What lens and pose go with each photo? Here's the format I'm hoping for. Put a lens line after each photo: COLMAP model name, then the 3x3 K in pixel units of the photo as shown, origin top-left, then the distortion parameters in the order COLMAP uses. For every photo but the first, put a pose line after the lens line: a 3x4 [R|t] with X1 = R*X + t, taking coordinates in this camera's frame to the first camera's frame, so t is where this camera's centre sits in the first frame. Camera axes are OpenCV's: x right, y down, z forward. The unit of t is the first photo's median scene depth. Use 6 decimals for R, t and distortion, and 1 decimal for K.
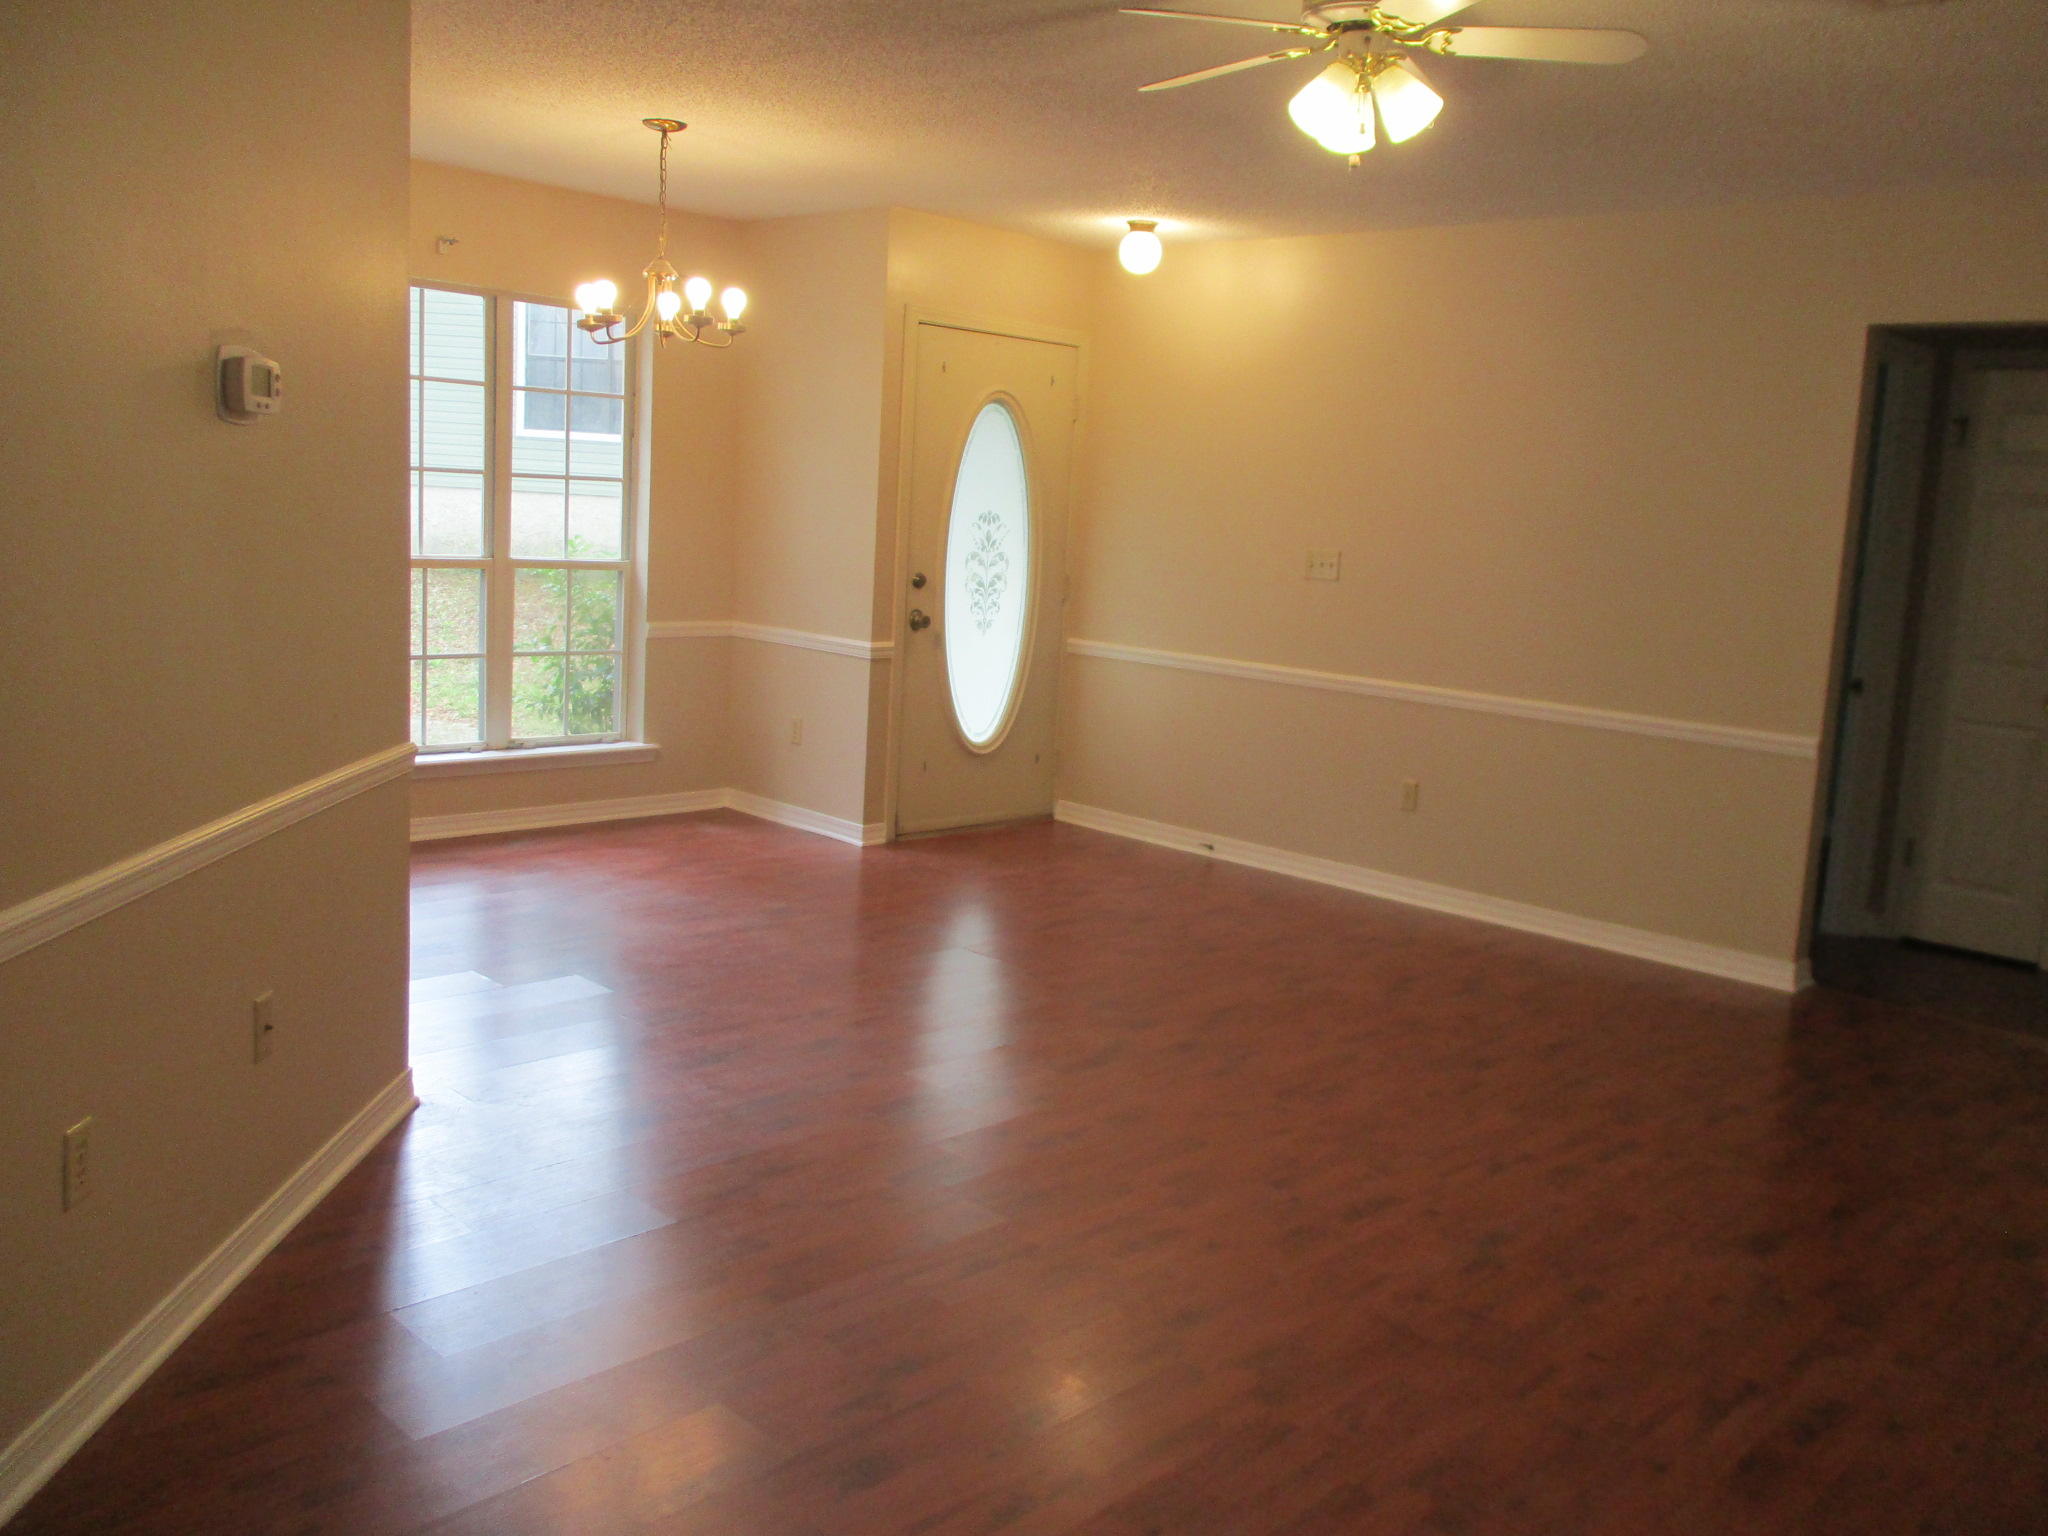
lens RADIAL K [[1691.3, 0, 1069.0], [0, 1691.3, 771.7], [0, 0, 1]] dist [-0.031229, -0.006548]
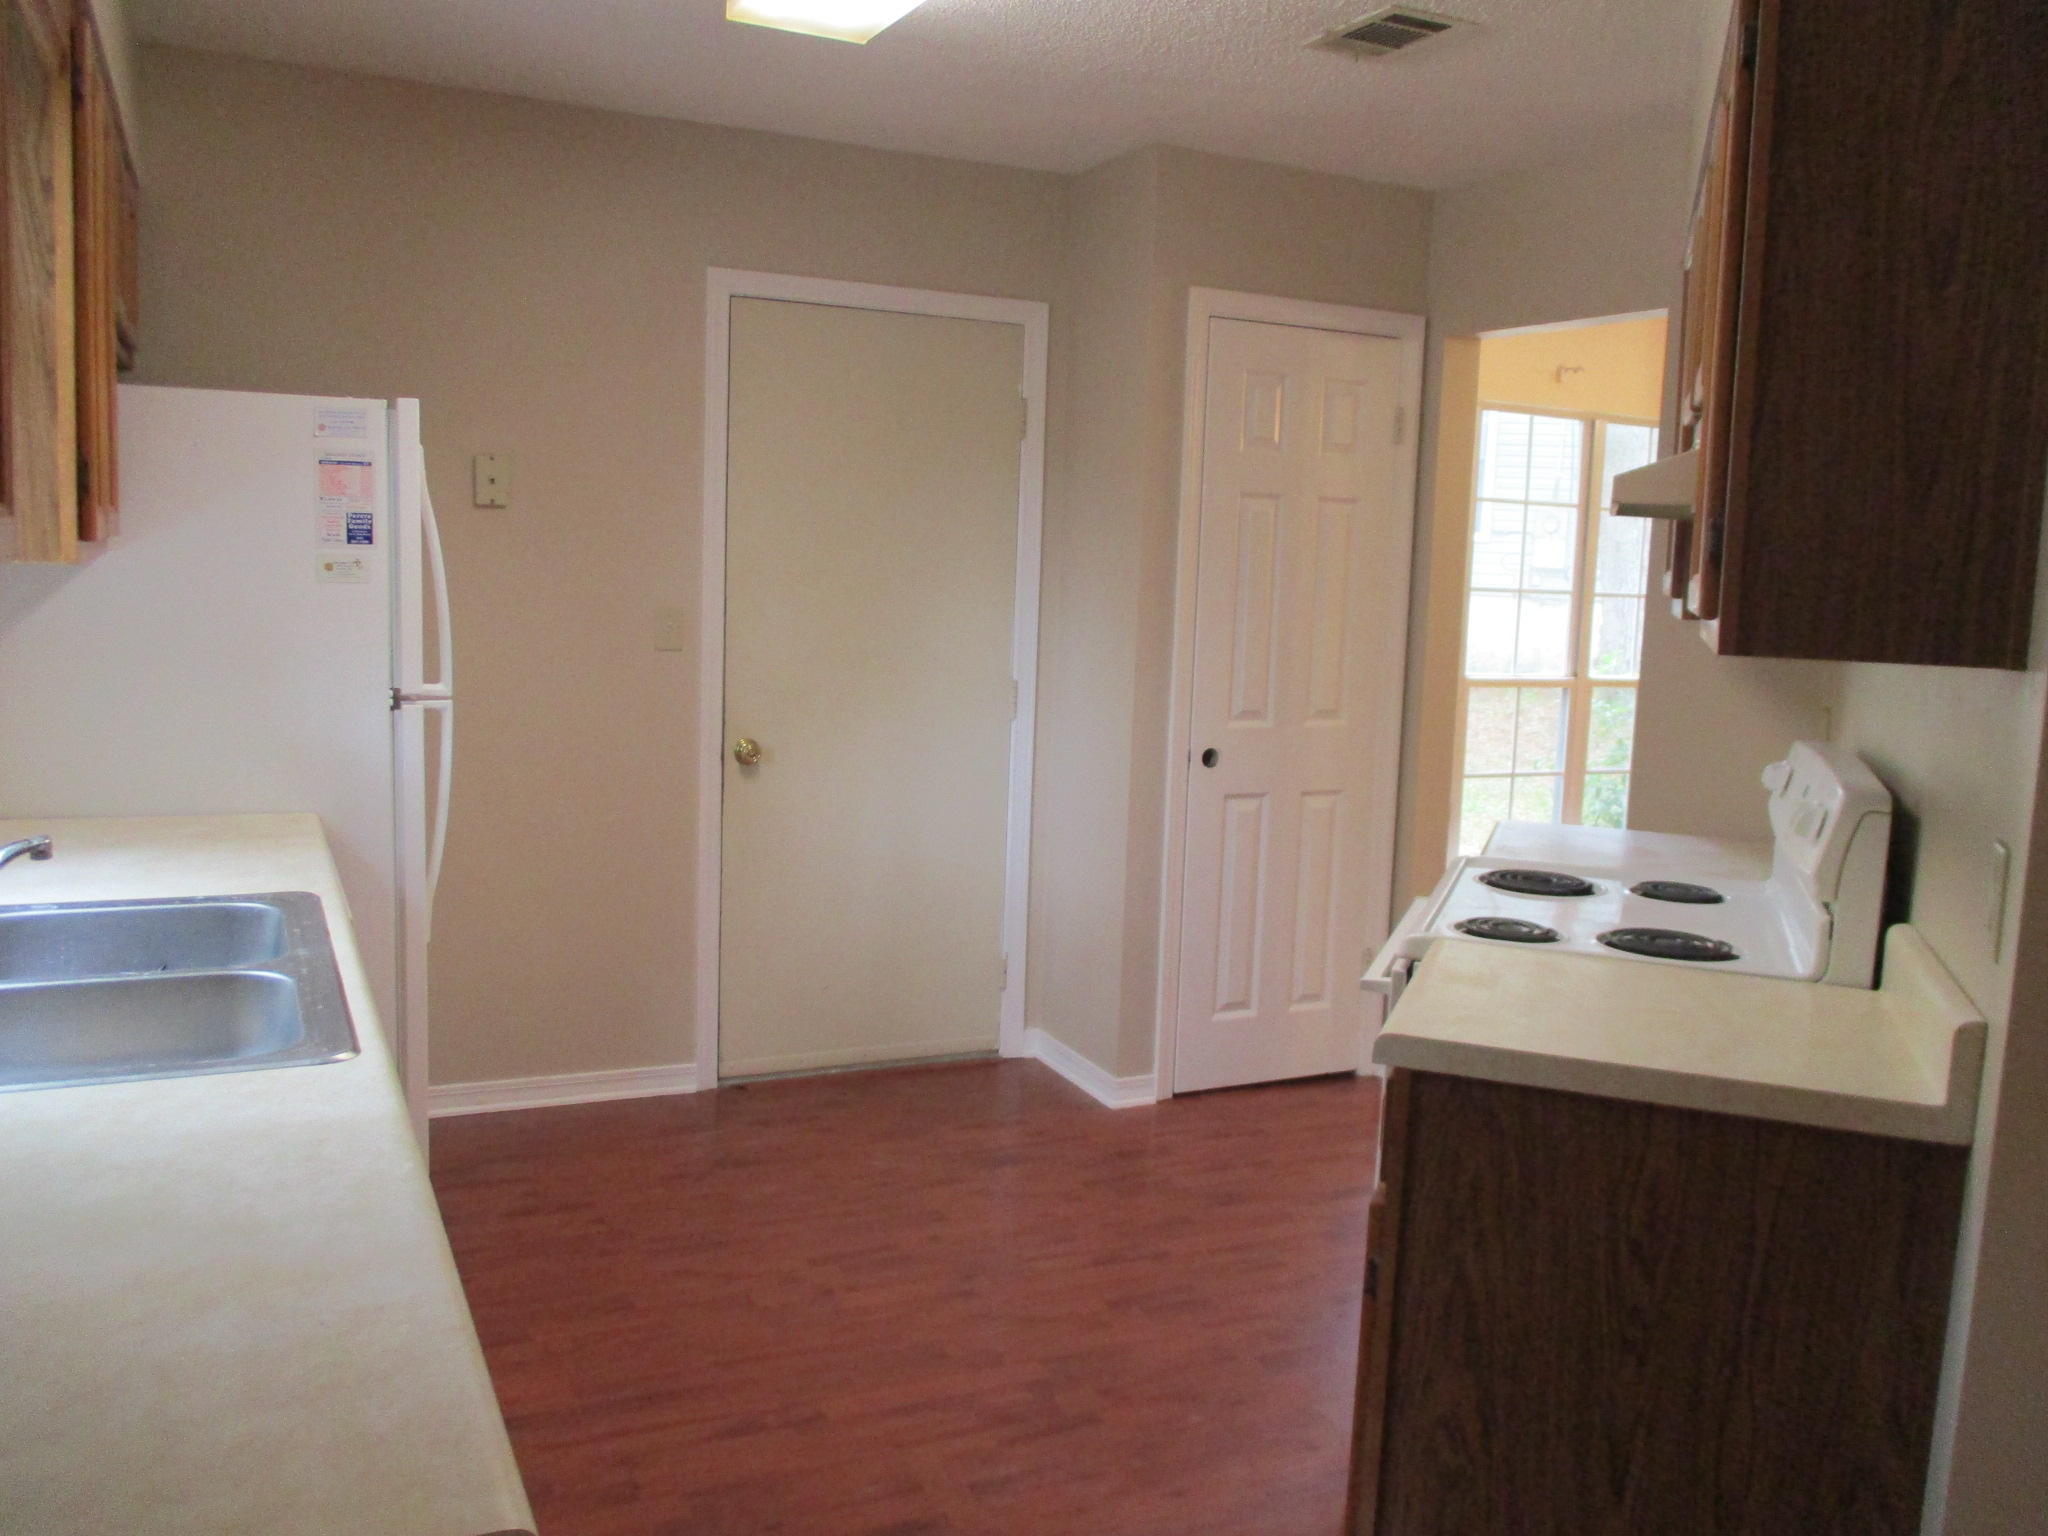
lens RADIAL K [[1701.4, 0, 1024.0], [0, 1701.4, 768.0], [0, 0, 1]] dist [-0.008936, 0.001025]
pose [[0.932140, 0.020444, -0.361521, -0.270922], [-0.039525, 0.998184, -0.045463, -0.013733], [0.359935, 0.056667, 0.931255, -0.056756]]
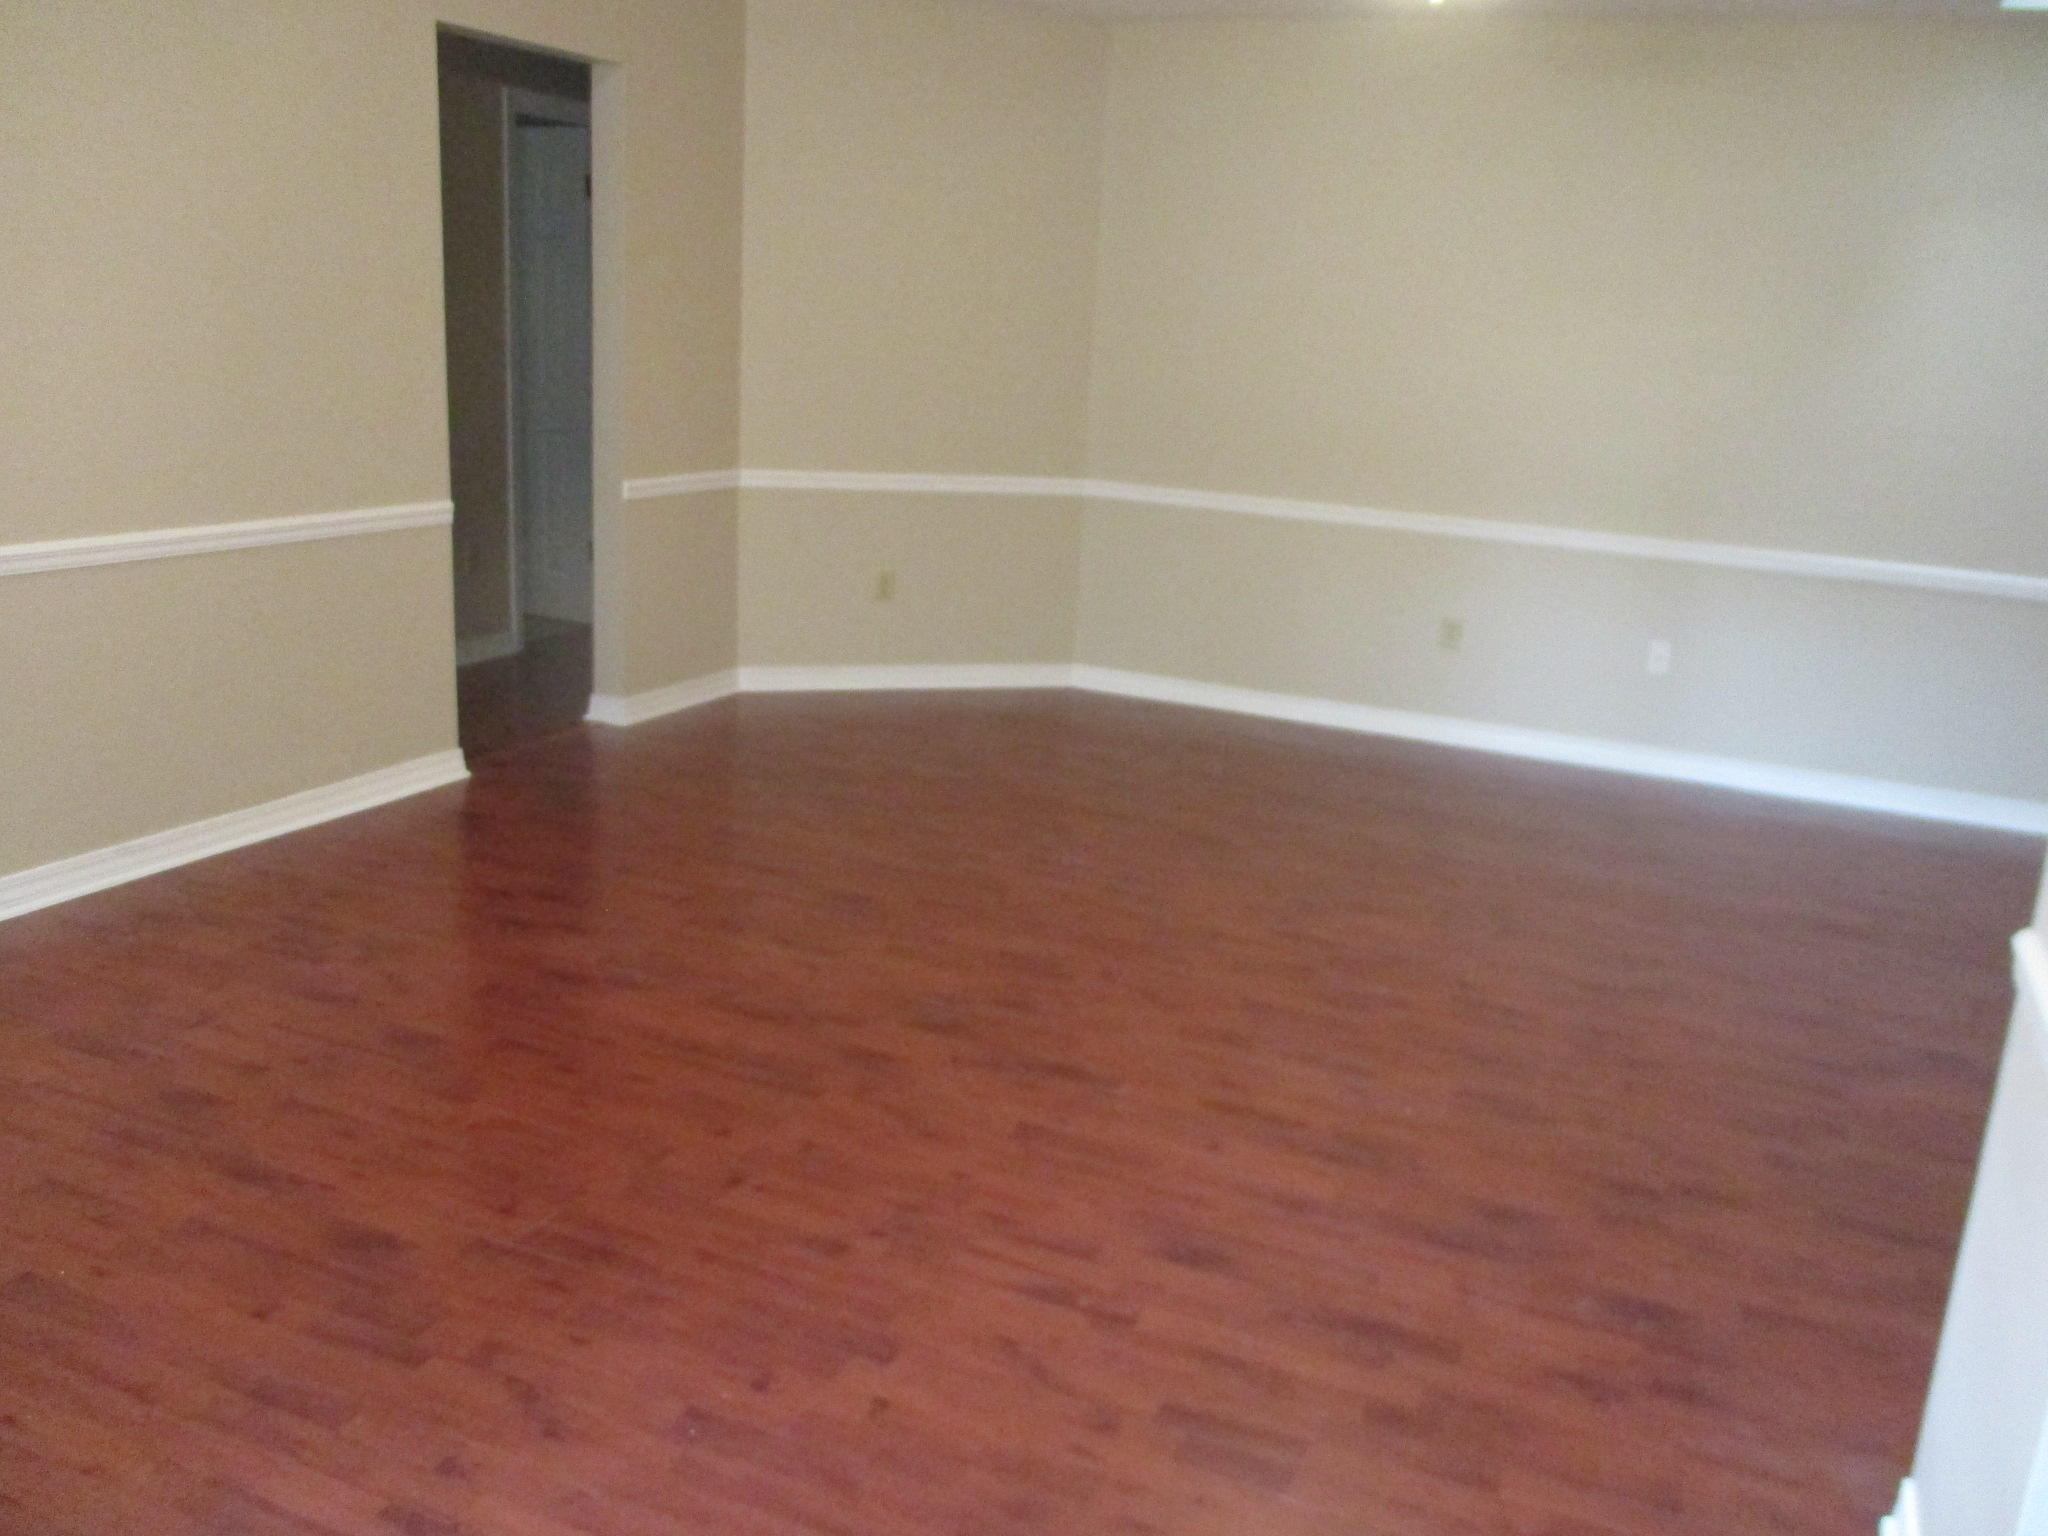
lens RADIAL K [[1701.4, 0, 1024.0], [0, 1701.4, 768.0], [0, 0, 1]] dist [-0.008936, 0.001025]
pose [[-0.321211, -0.313710, 0.893538, -0.395211], [0.078211, 0.931527, 0.355163, -0.144063], [-0.943773, 0.183966, -0.274681, 0.770094]]
